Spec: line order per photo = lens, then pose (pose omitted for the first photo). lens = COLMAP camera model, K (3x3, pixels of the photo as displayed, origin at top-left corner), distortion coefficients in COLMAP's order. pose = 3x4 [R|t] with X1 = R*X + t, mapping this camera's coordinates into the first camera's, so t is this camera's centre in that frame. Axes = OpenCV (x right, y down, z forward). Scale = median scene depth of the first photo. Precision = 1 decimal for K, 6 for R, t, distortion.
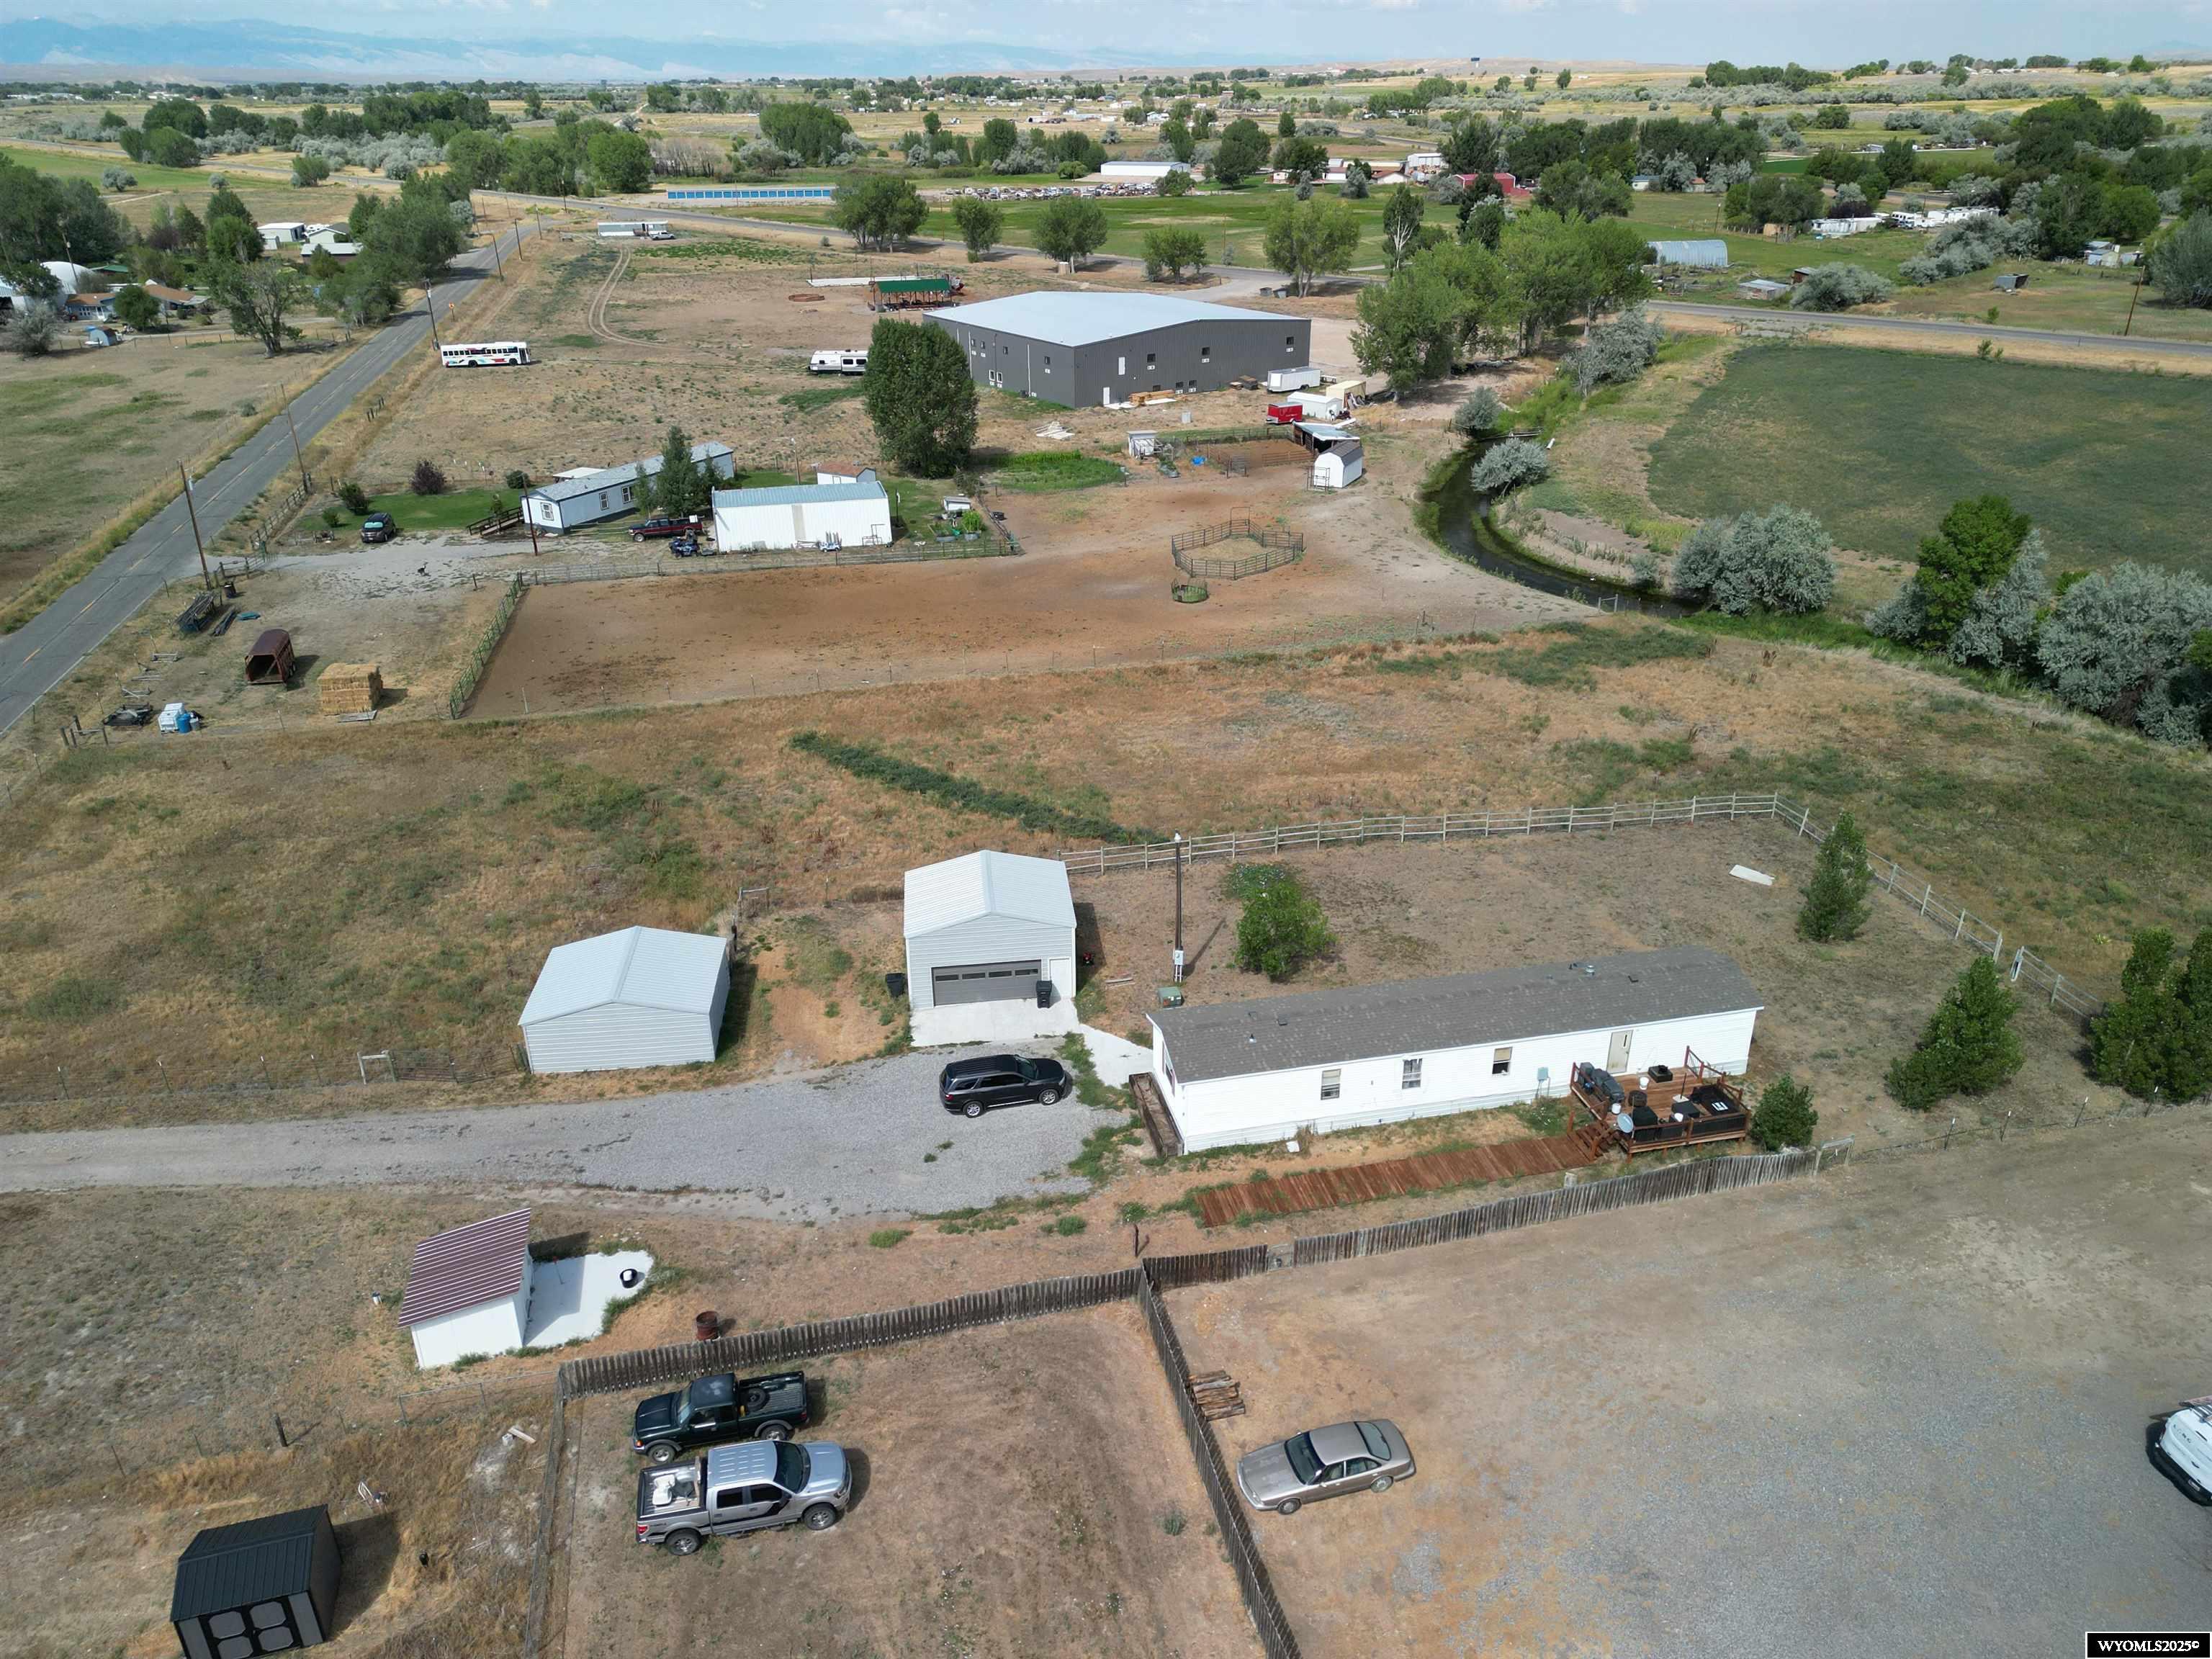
lens RADIAL K [[1538.7, 0, 1106.0], [0, 1538.7, 829.5], [0, 0, 1]] dist [0.077179, -0.067009]
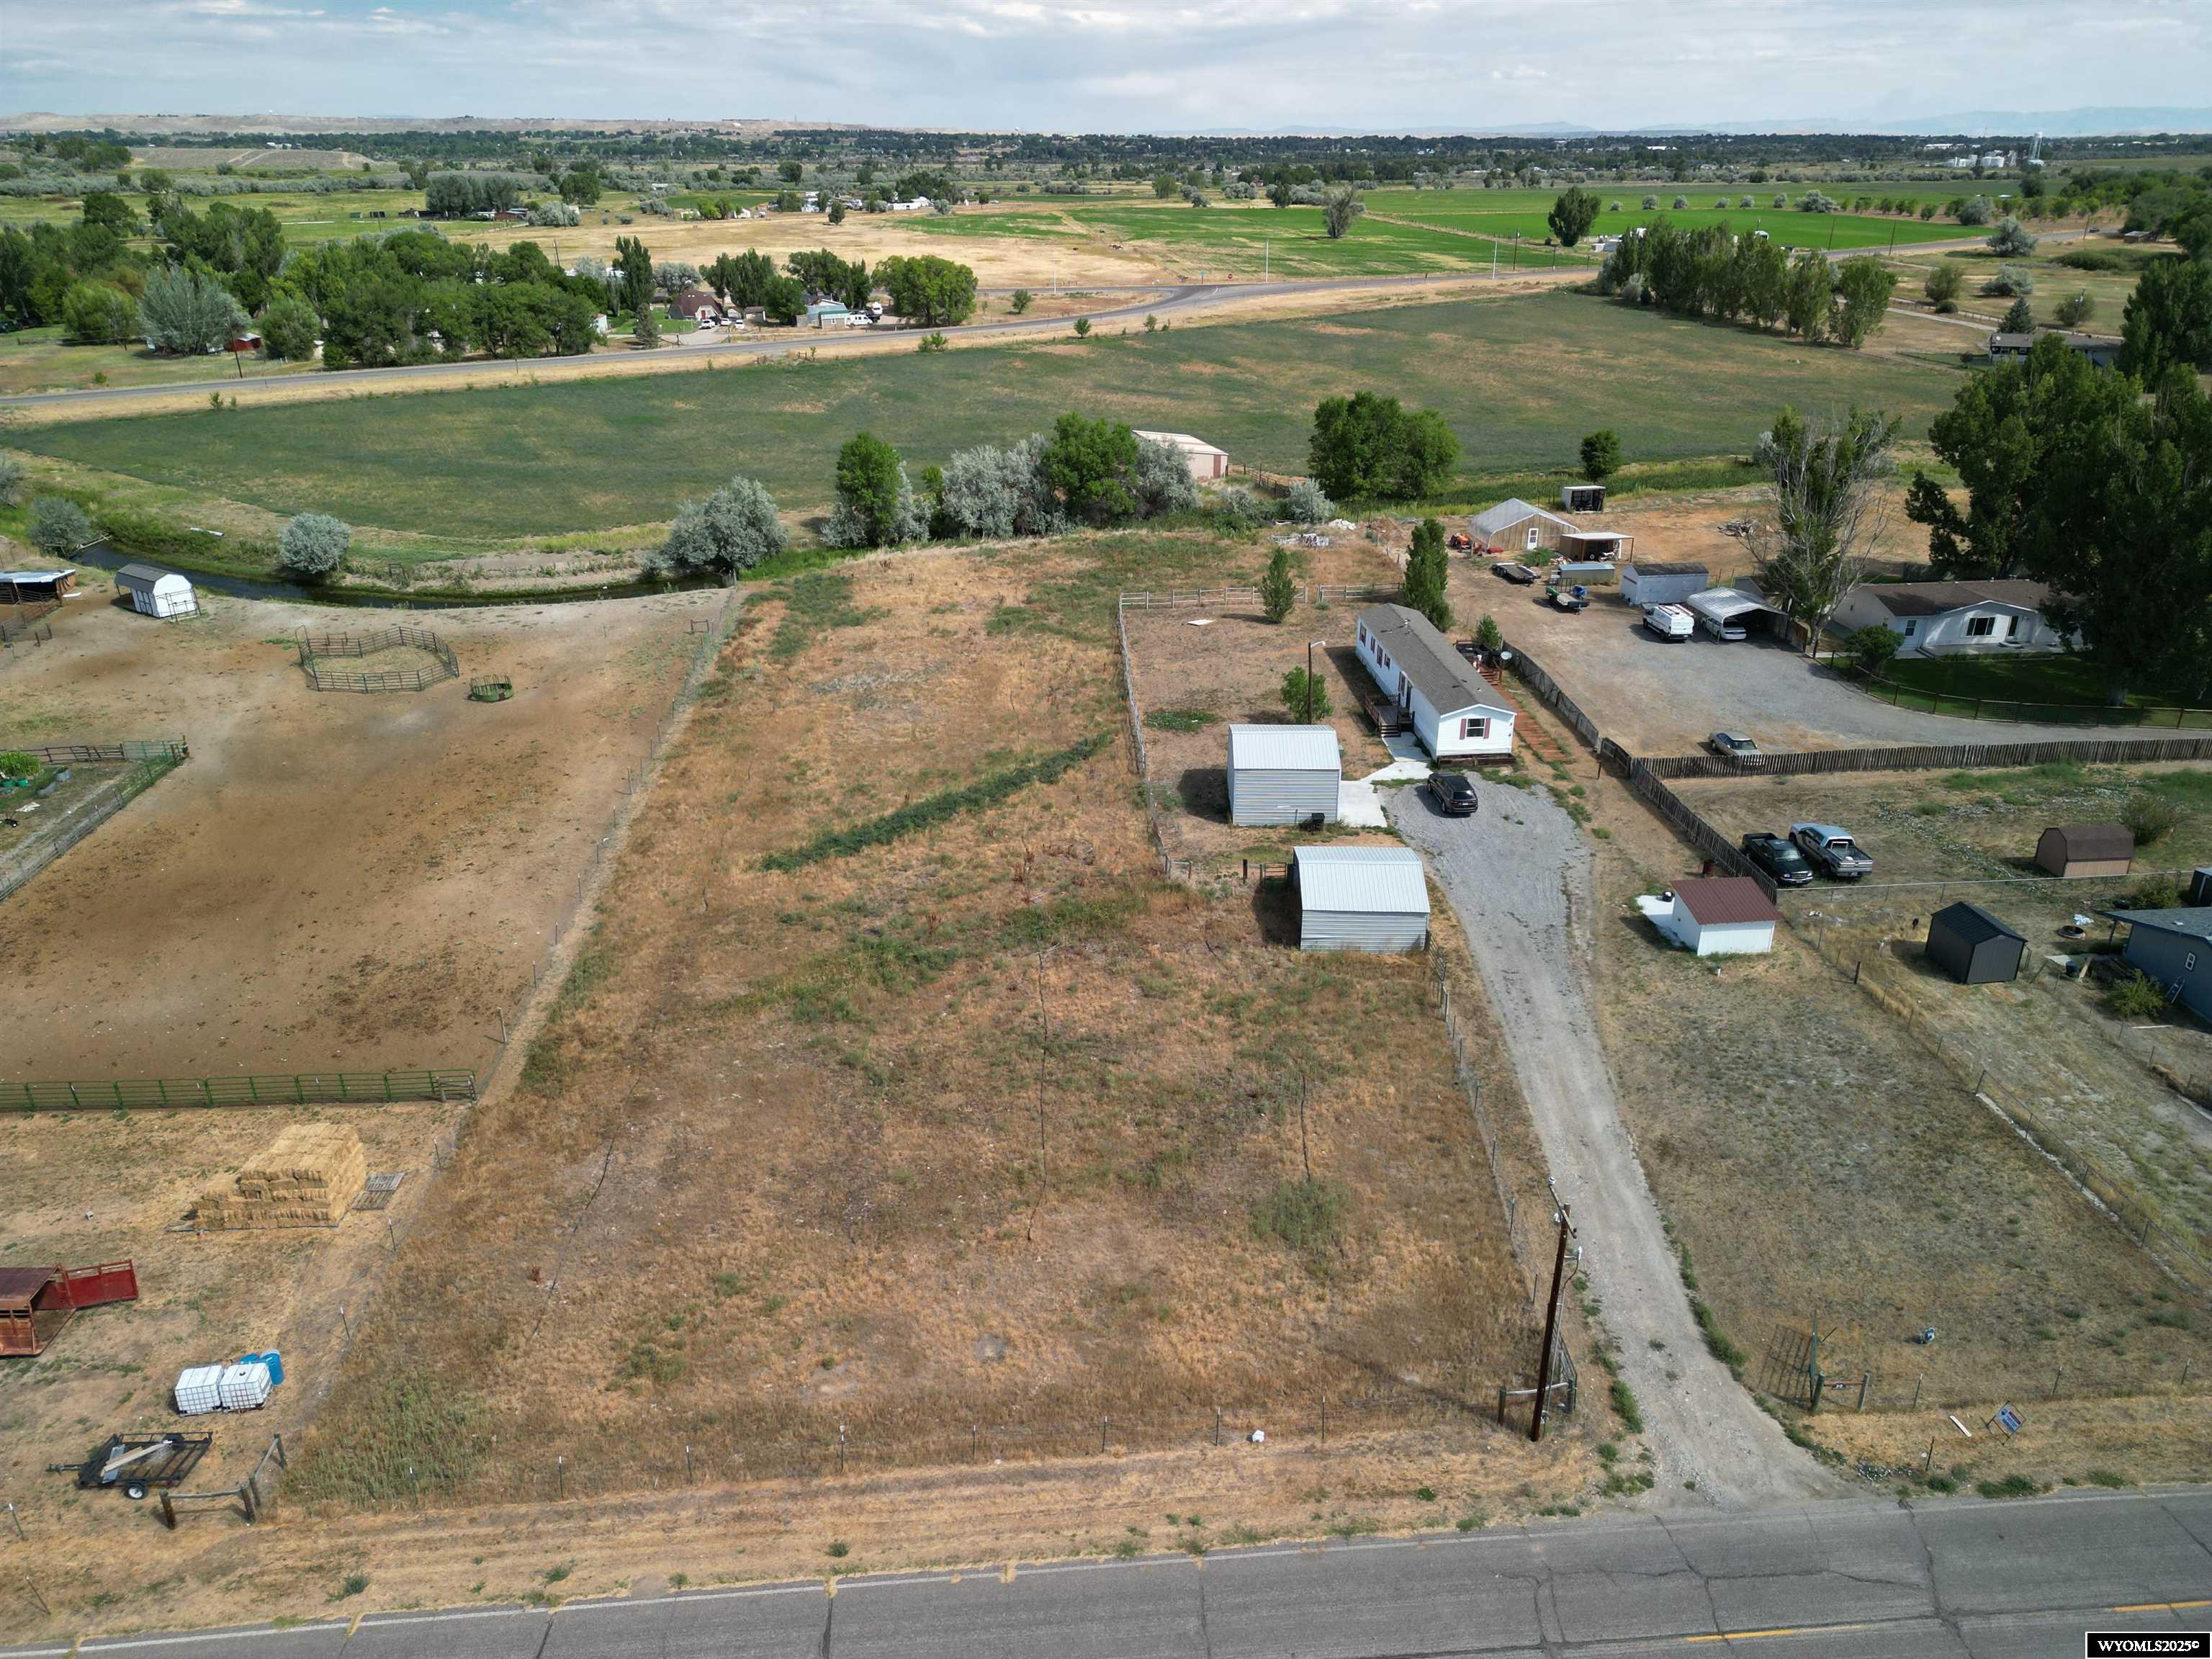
lens RADIAL K [[1538.7, 0, 1106.0], [0, 1538.7, 829.5], [0, 0, 1]] dist [0.077179, -0.067009]
pose [[0.143952, -0.390693, 0.909195, -0.849102], [0.429804, 0.852266, 0.298180, -0.226250], [-0.891373, 0.347852, 0.290607, 0.492210]]
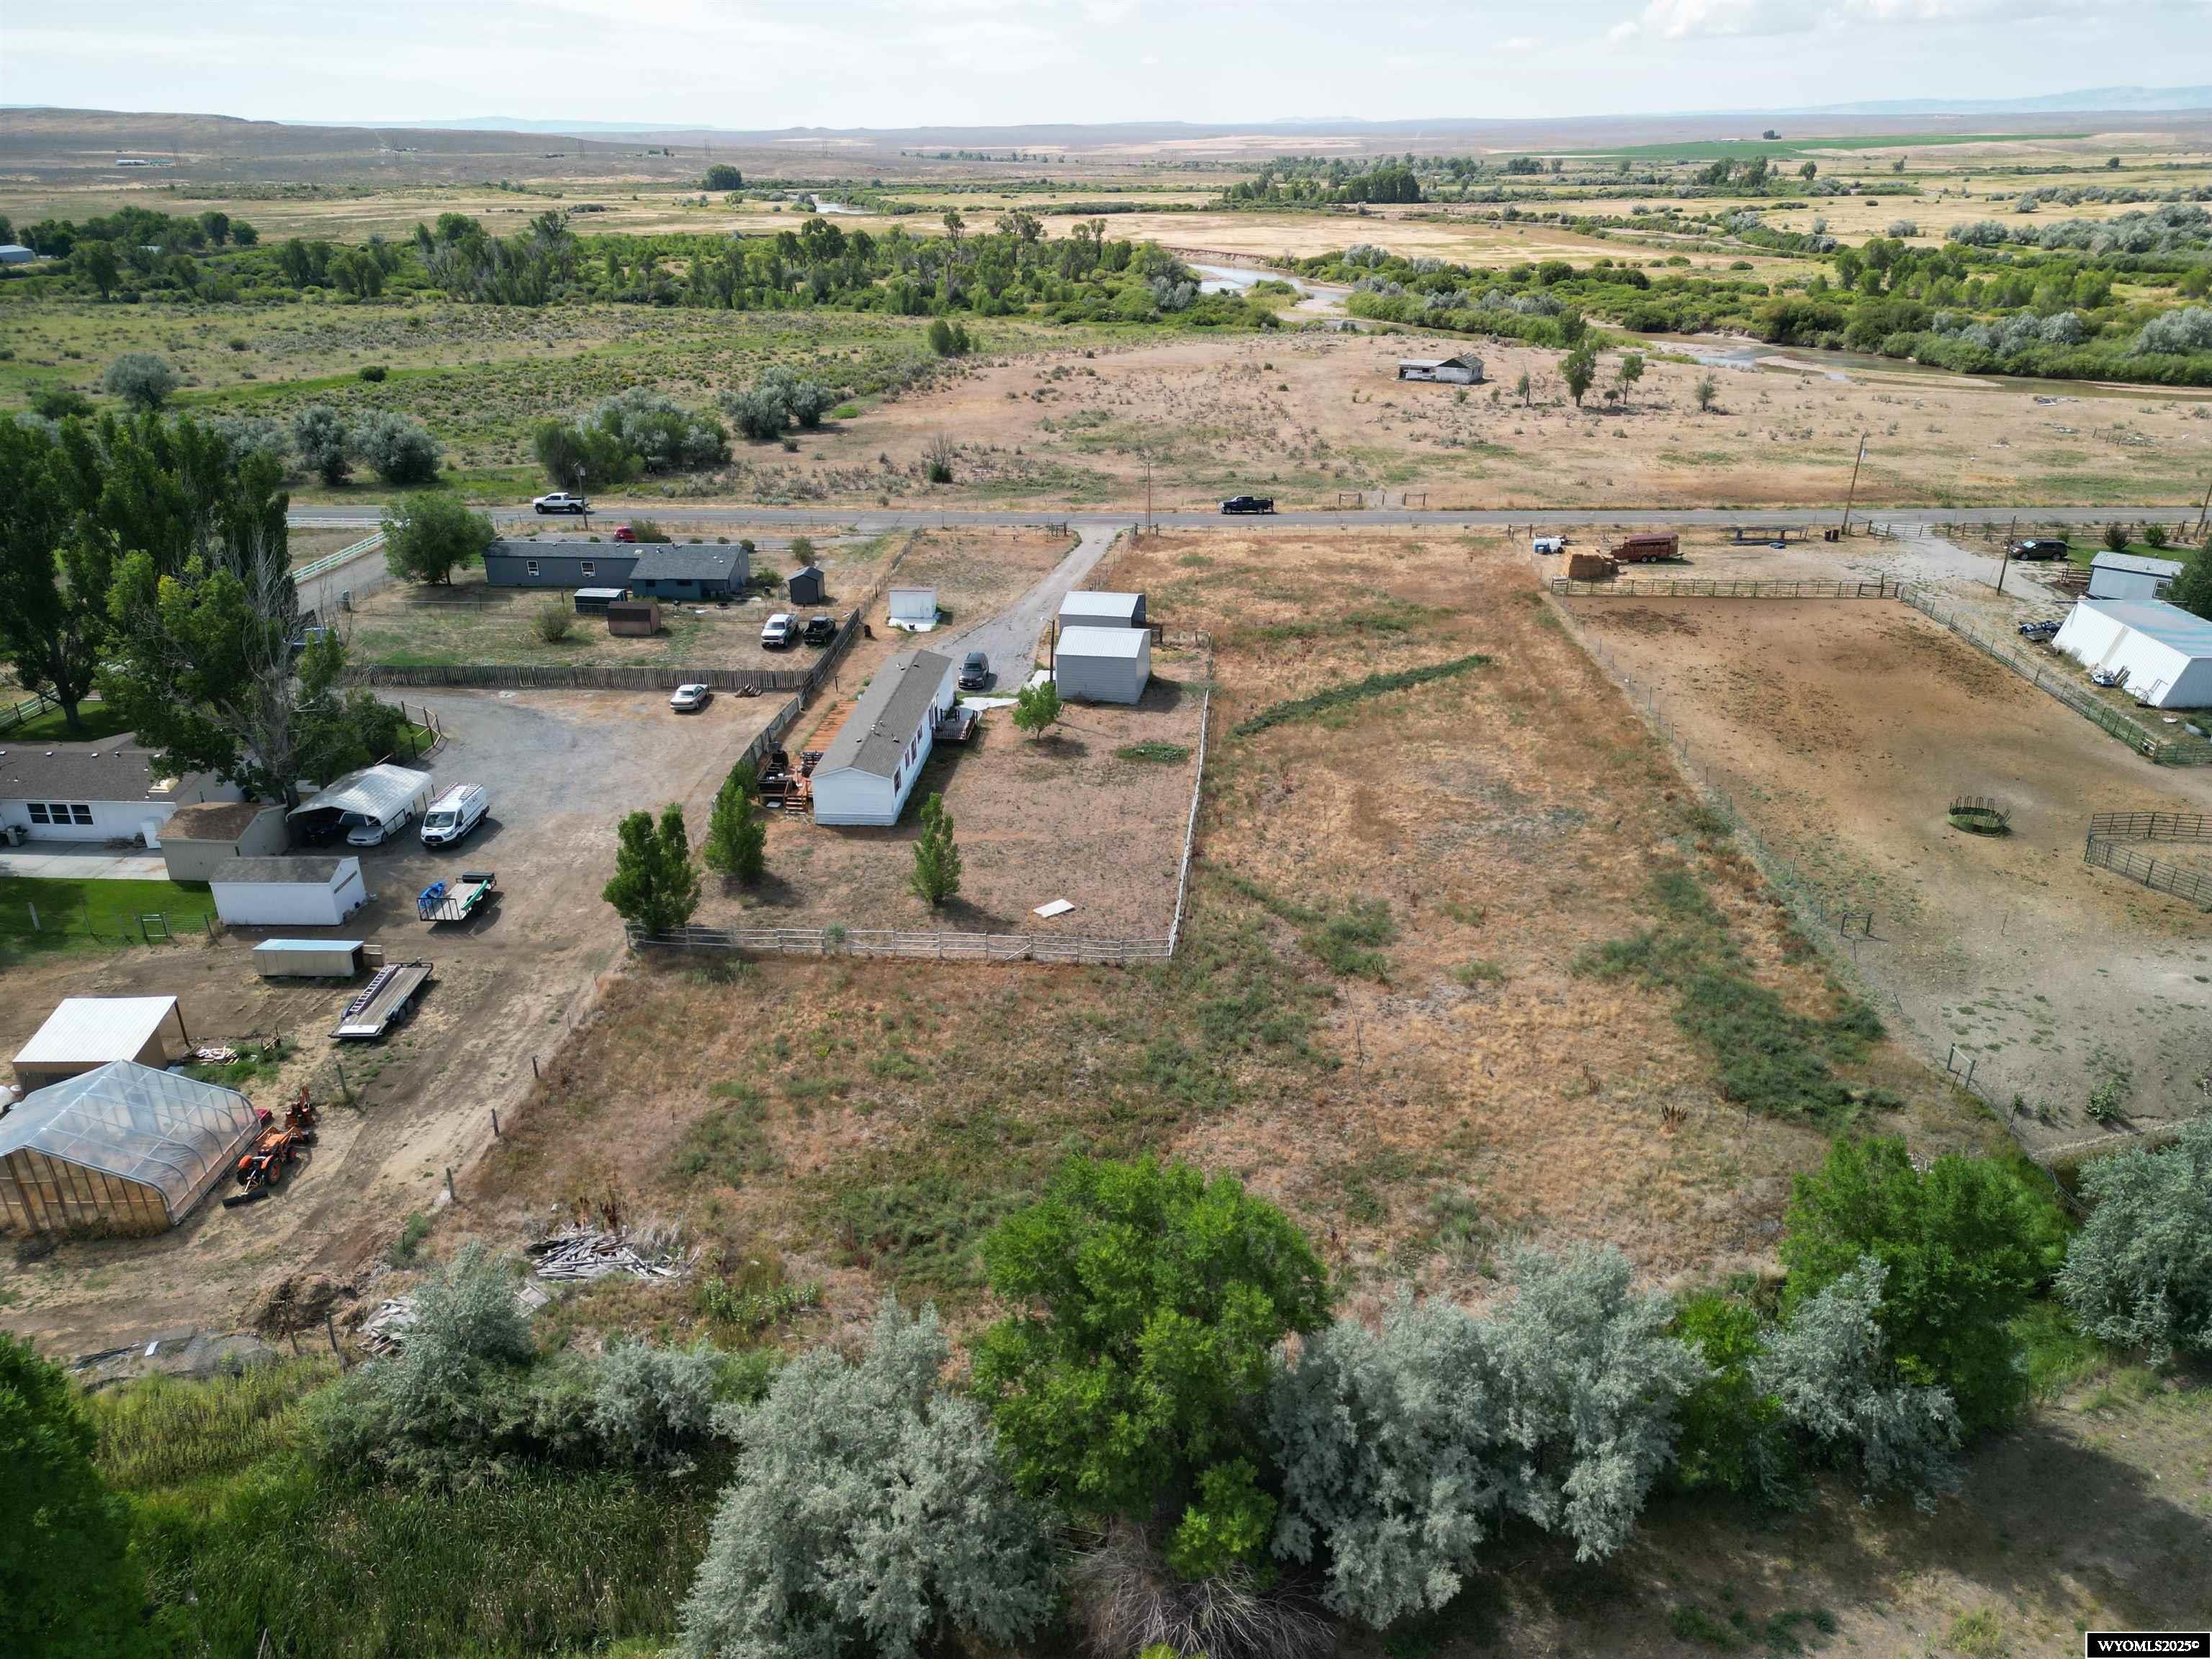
lens RADIAL K [[1529.5, 0, 1106.0], [0, 1529.5, 829.5], [0, 0, 1]] dist [0.083608, -0.086047]
pose [[-0.280023, 0.395202, -0.874873, 0.932918], [-0.406042, 0.777043, 0.480973, -0.381770], [0.869895, 0.489918, -0.057121, 0.760974]]
